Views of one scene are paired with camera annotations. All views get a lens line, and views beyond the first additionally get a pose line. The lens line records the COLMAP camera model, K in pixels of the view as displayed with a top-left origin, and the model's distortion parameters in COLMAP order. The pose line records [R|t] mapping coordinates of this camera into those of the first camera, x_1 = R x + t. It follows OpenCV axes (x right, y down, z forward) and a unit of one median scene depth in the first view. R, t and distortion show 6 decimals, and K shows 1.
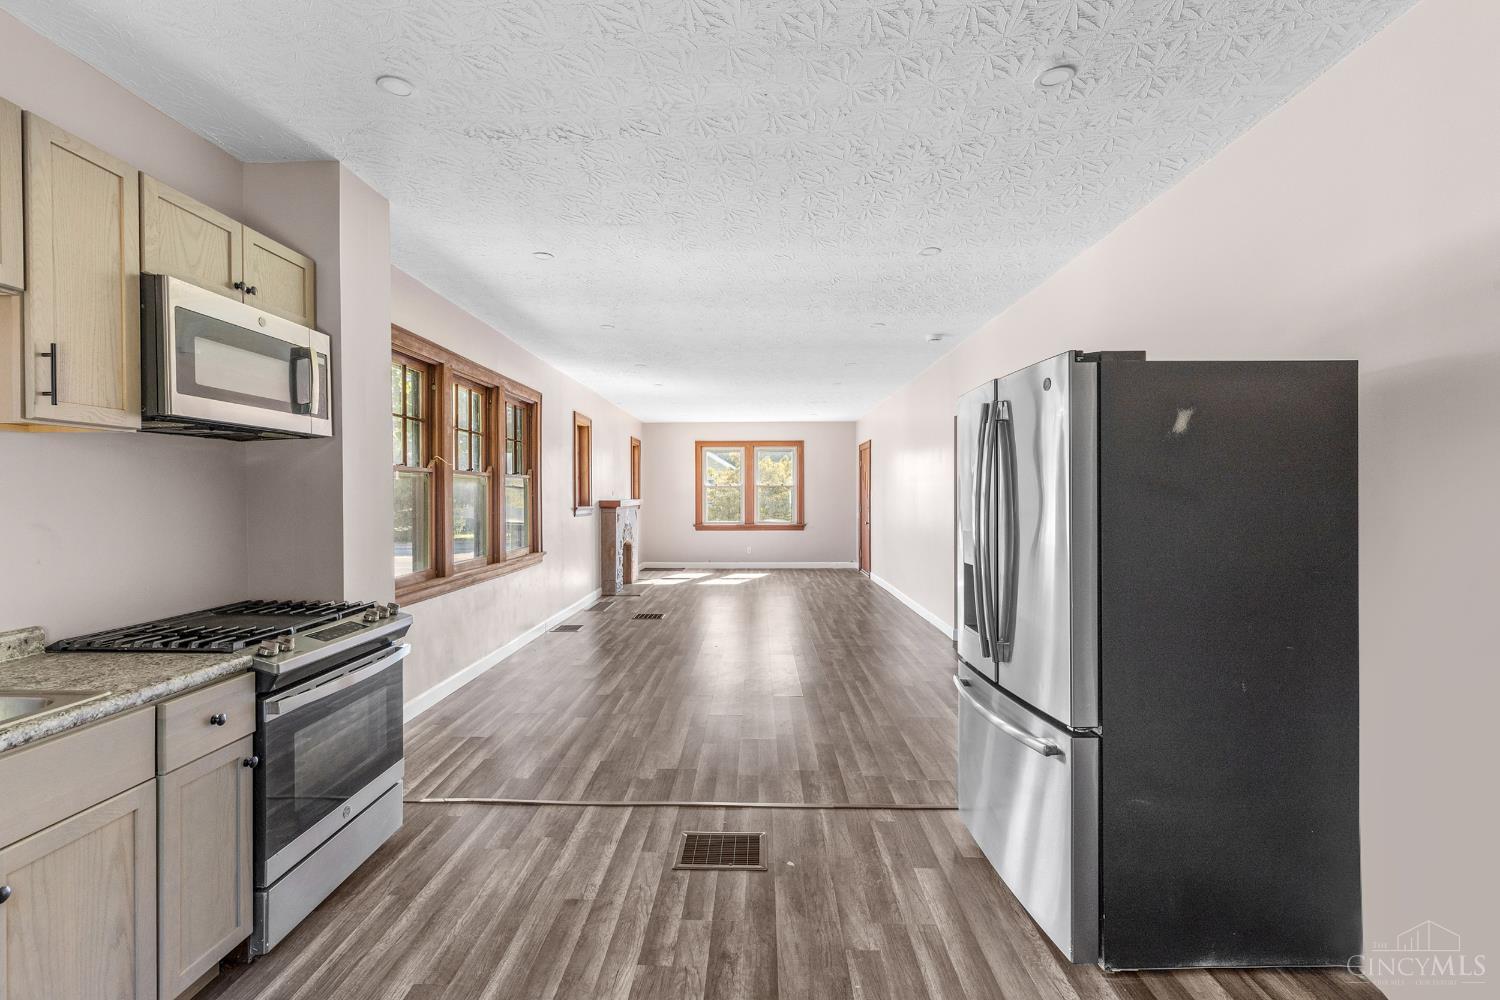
lens RADIAL K [[667.4, 0, 736.8], [0, 667.4, 490.5], [0, 0, 1]] dist [0.004029, 0.000311]
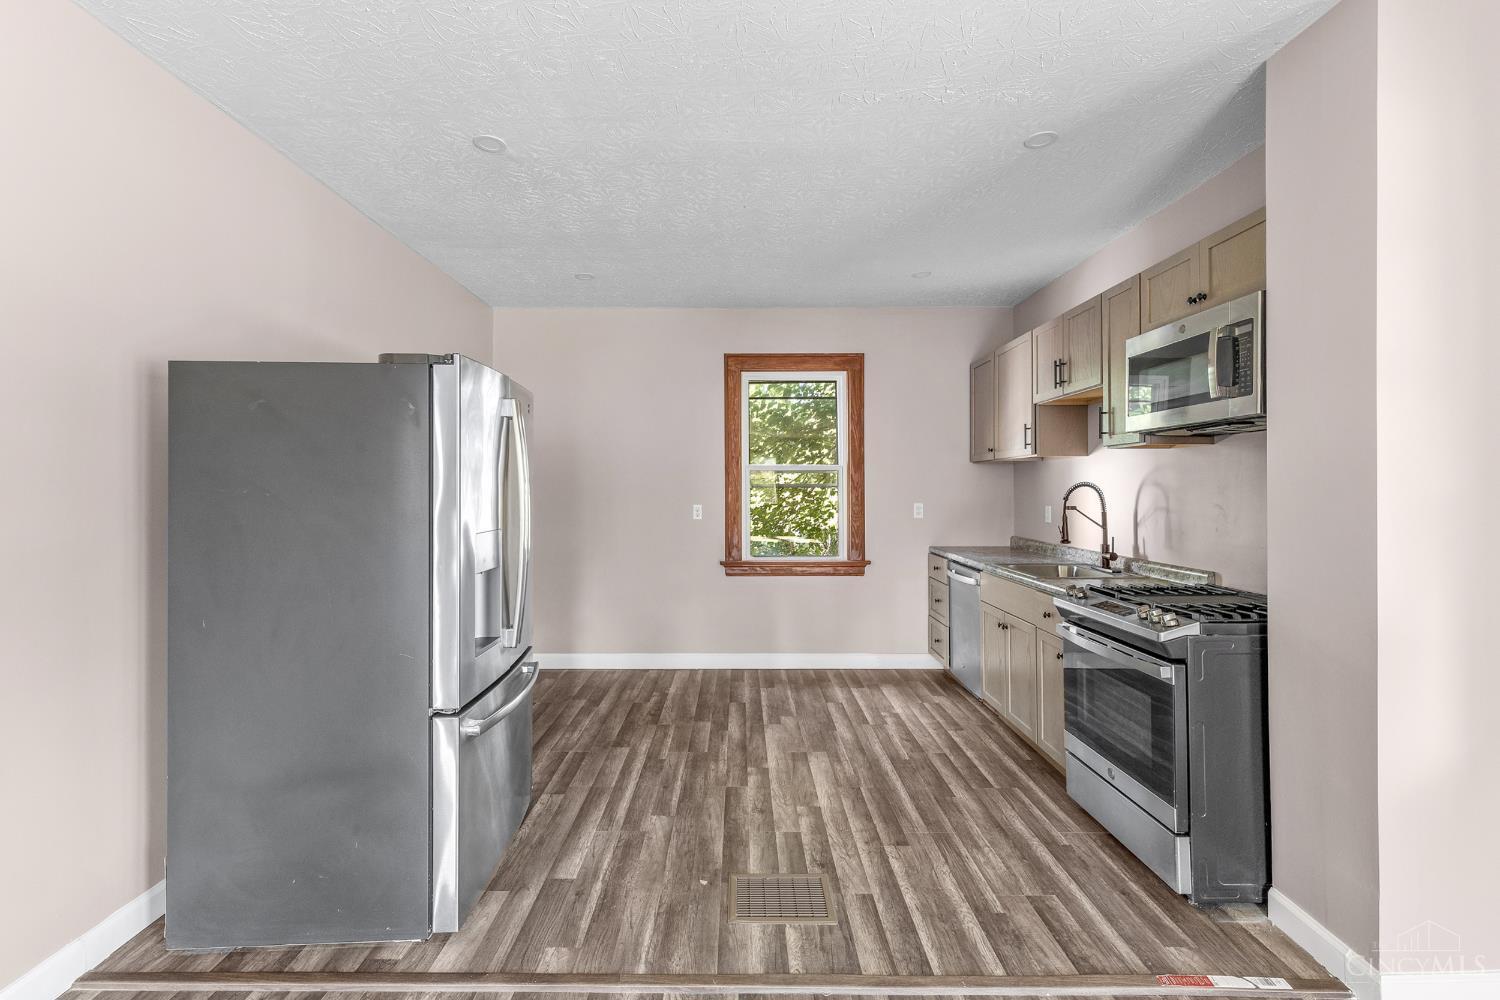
lens RADIAL K [[667.4, 0, 736.8], [0, 667.4, 490.5], [0, 0, 1]] dist [0.004029, 0.000311]
pose [[-0.999453, 0.002425, -0.032994, 0.071273], [0.002466, 0.999996, -0.001195, 0.014101], [0.032991, -0.001276, -0.999455, 2.165079]]
